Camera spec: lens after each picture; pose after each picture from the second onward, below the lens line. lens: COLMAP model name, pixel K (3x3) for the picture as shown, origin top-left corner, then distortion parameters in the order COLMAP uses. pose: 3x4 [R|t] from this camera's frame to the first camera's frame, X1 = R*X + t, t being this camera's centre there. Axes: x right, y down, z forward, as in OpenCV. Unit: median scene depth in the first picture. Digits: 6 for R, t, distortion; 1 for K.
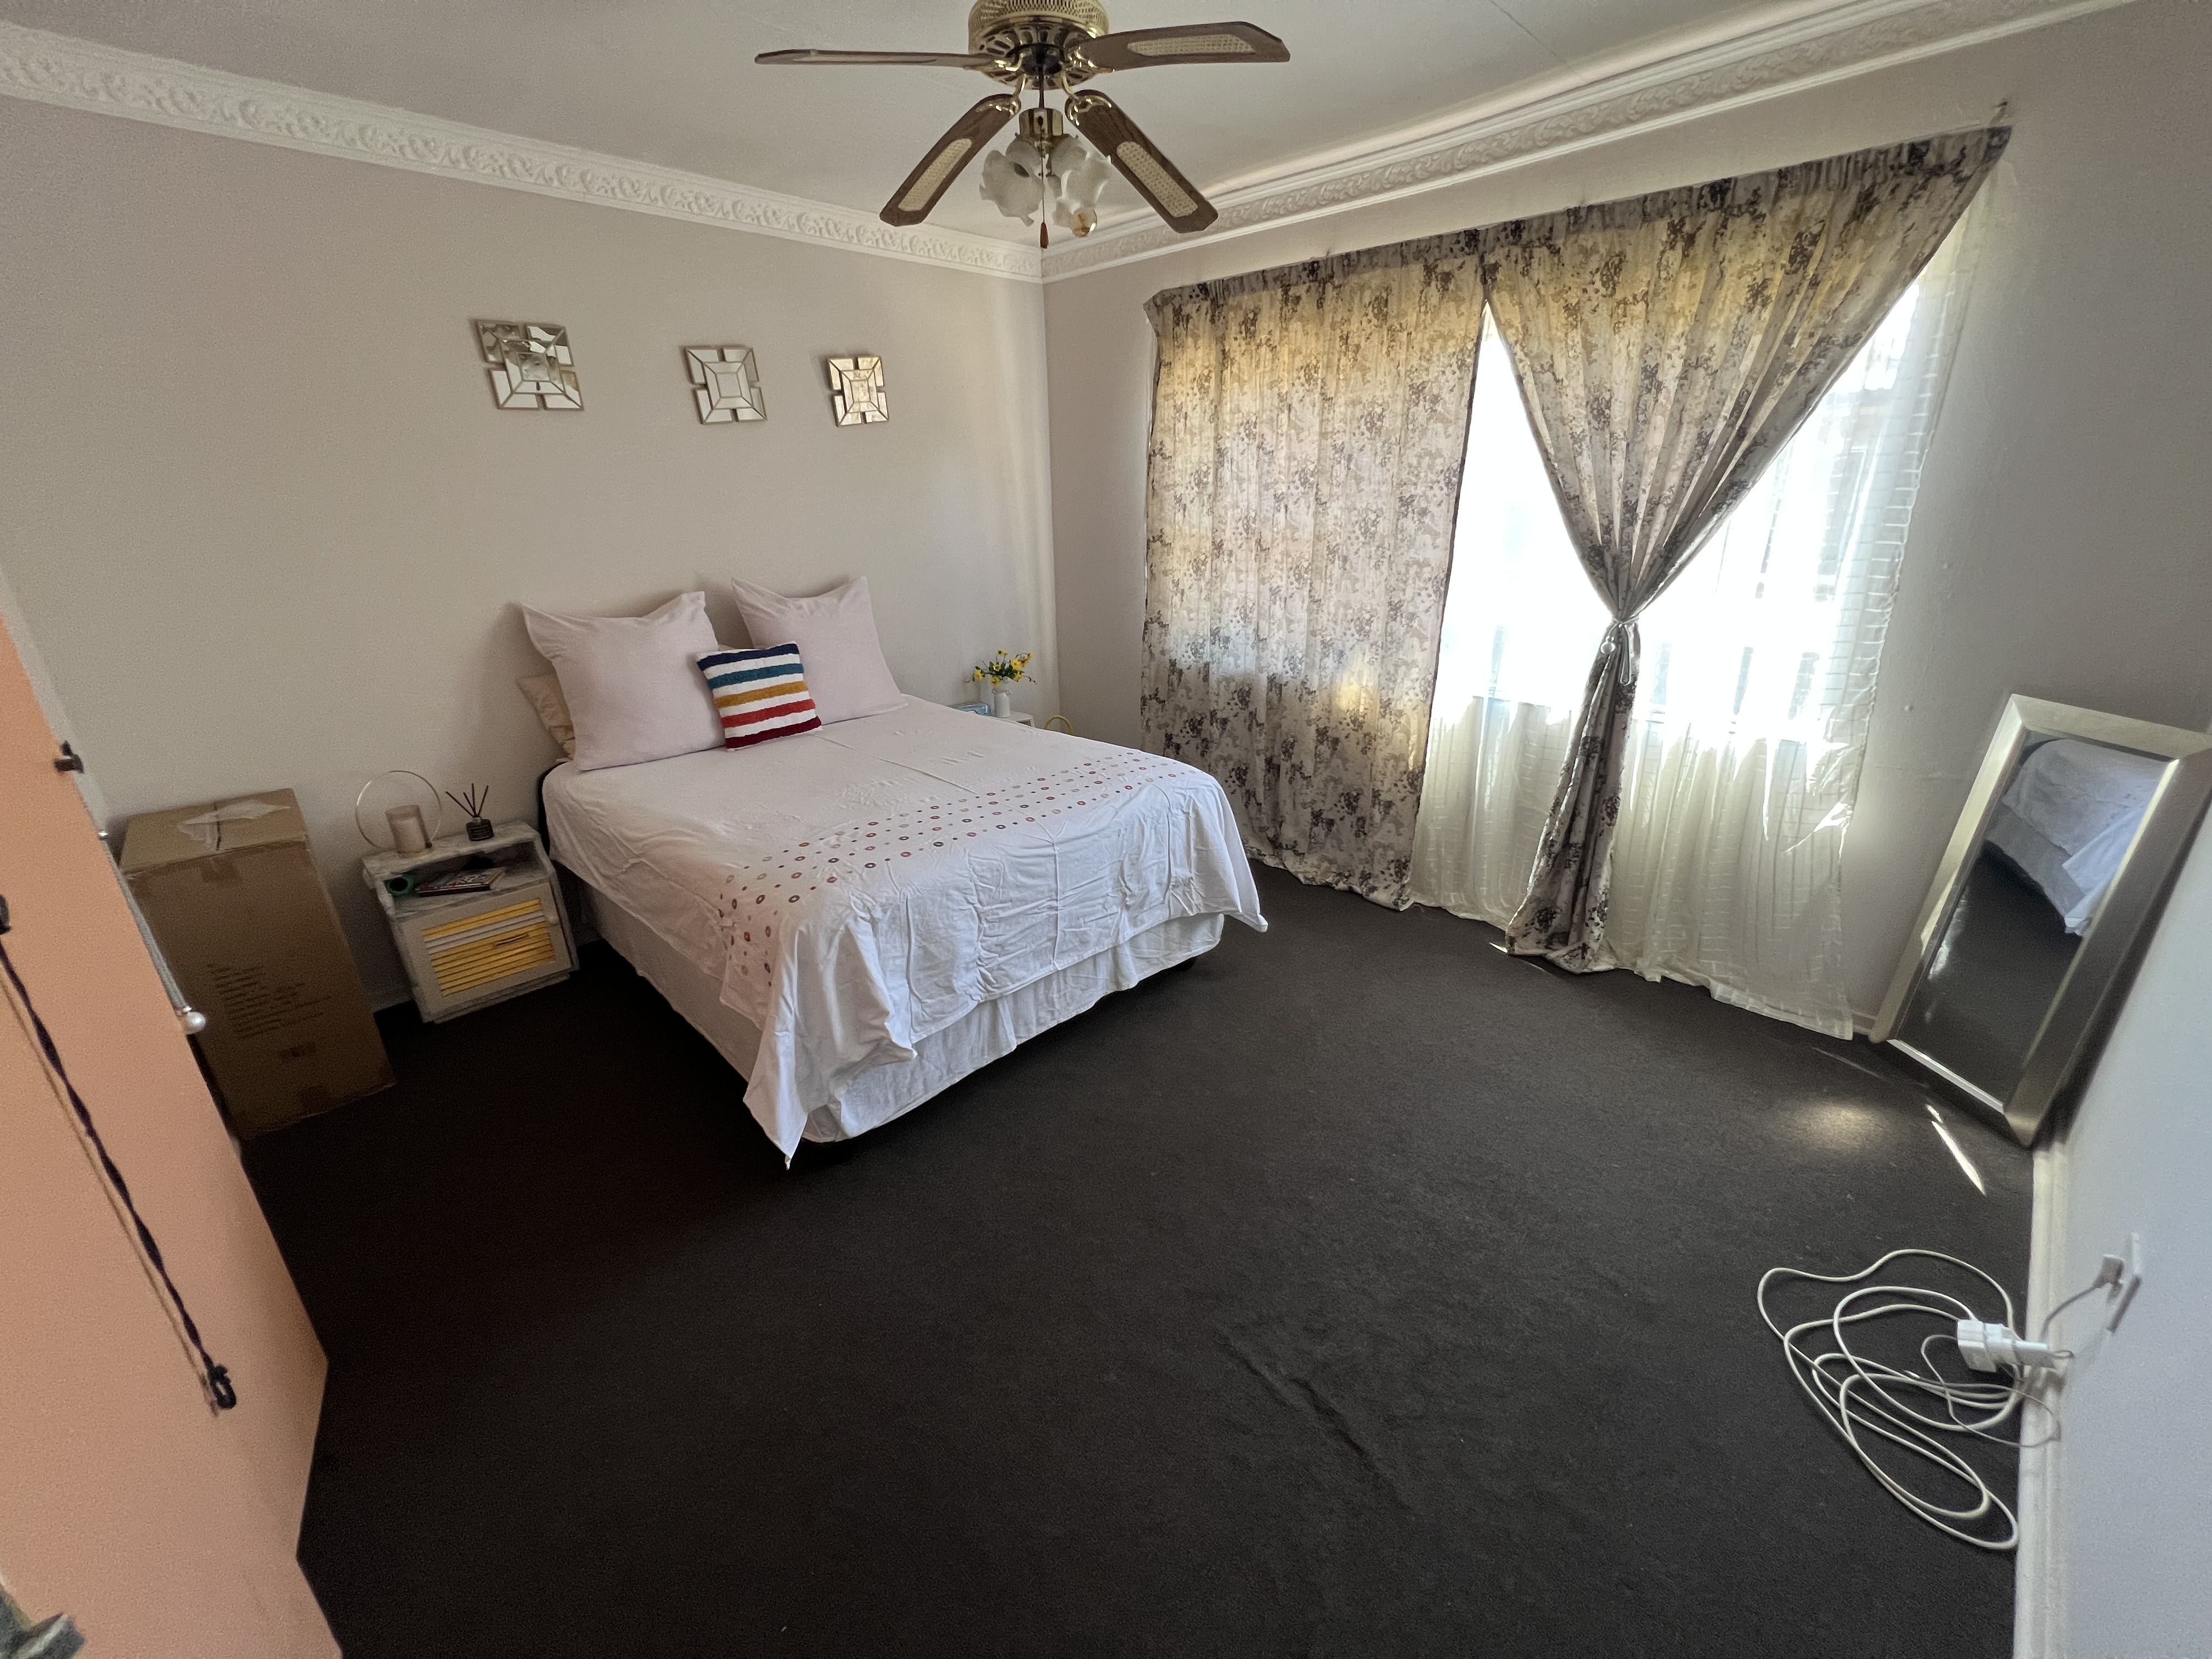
lens RADIAL K [[890.1, 0, 1099.3], [0, 890.1, 828.2], [0, 0, 1]] dist [-0.001637, 0.000053]
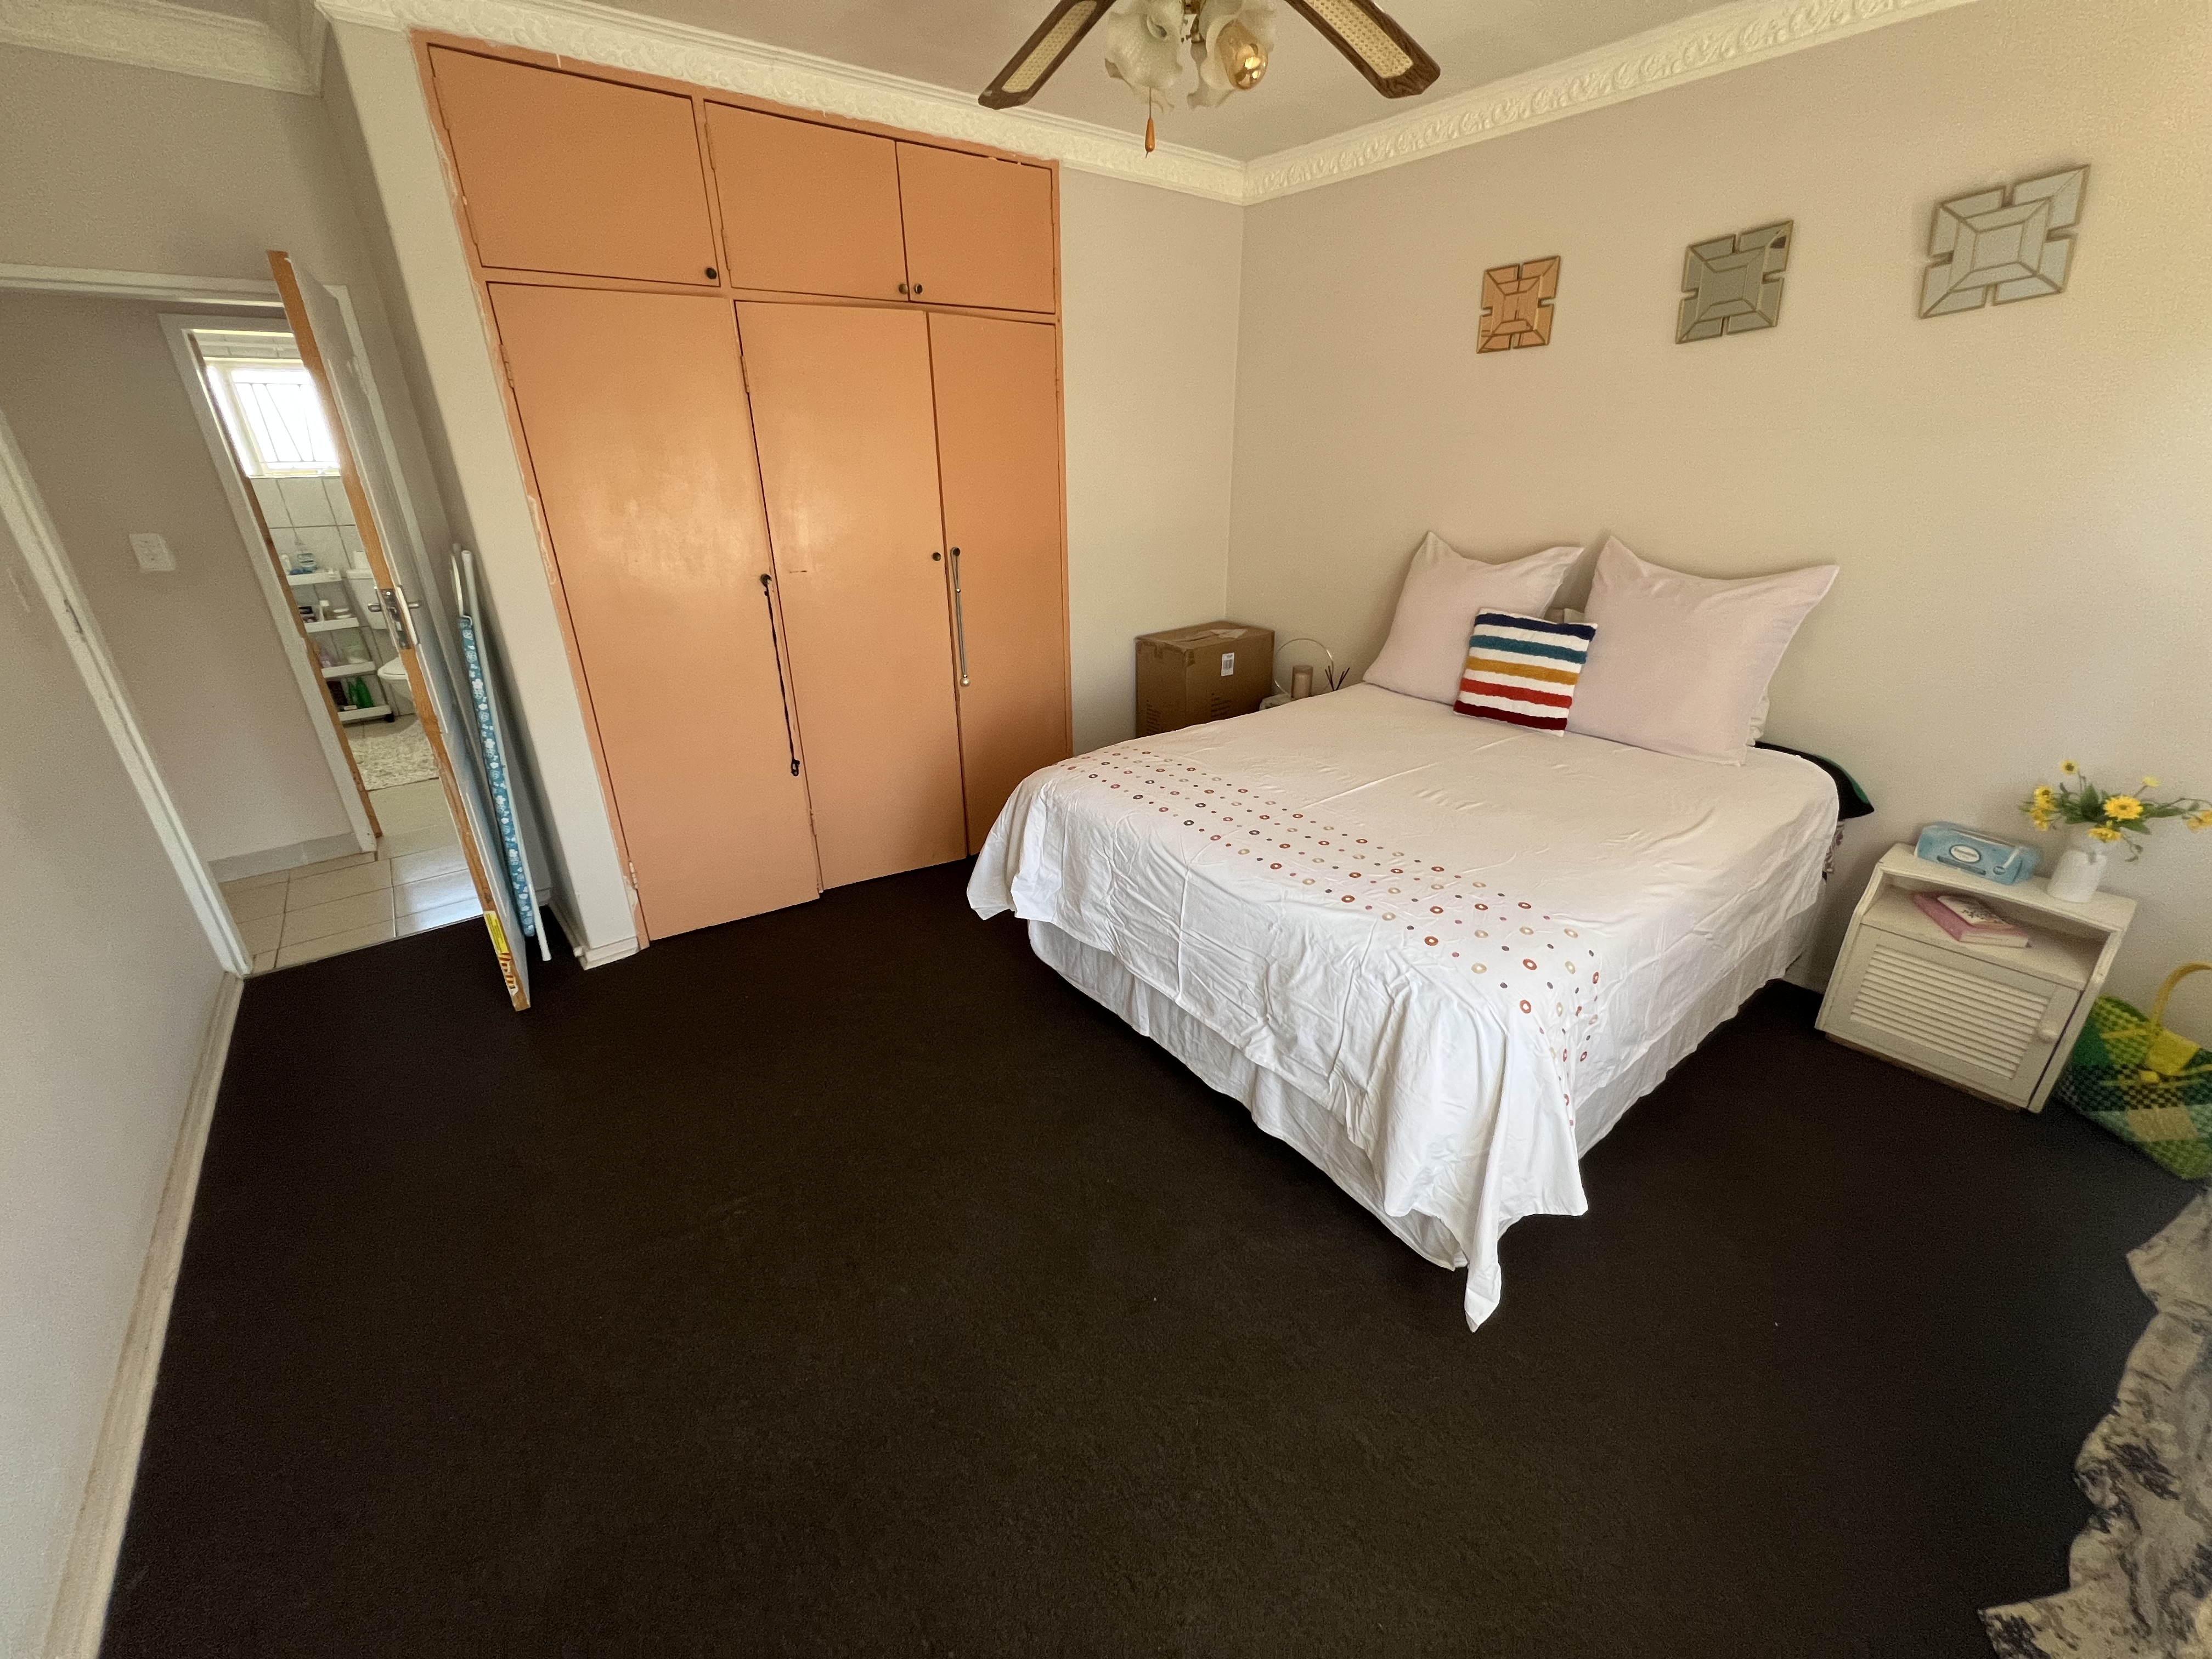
lens RADIAL K [[890.1, 0, 1099.3], [0, 890.1, 828.2], [0, 0, 1]] dist [-0.001637, 0.000053]
pose [[-0.130979, 0.412796, -0.901356, 0.641461], [-0.331194, 0.838734, 0.432244, -0.318778], [0.934427, 0.355139, 0.026859, 0.787364]]
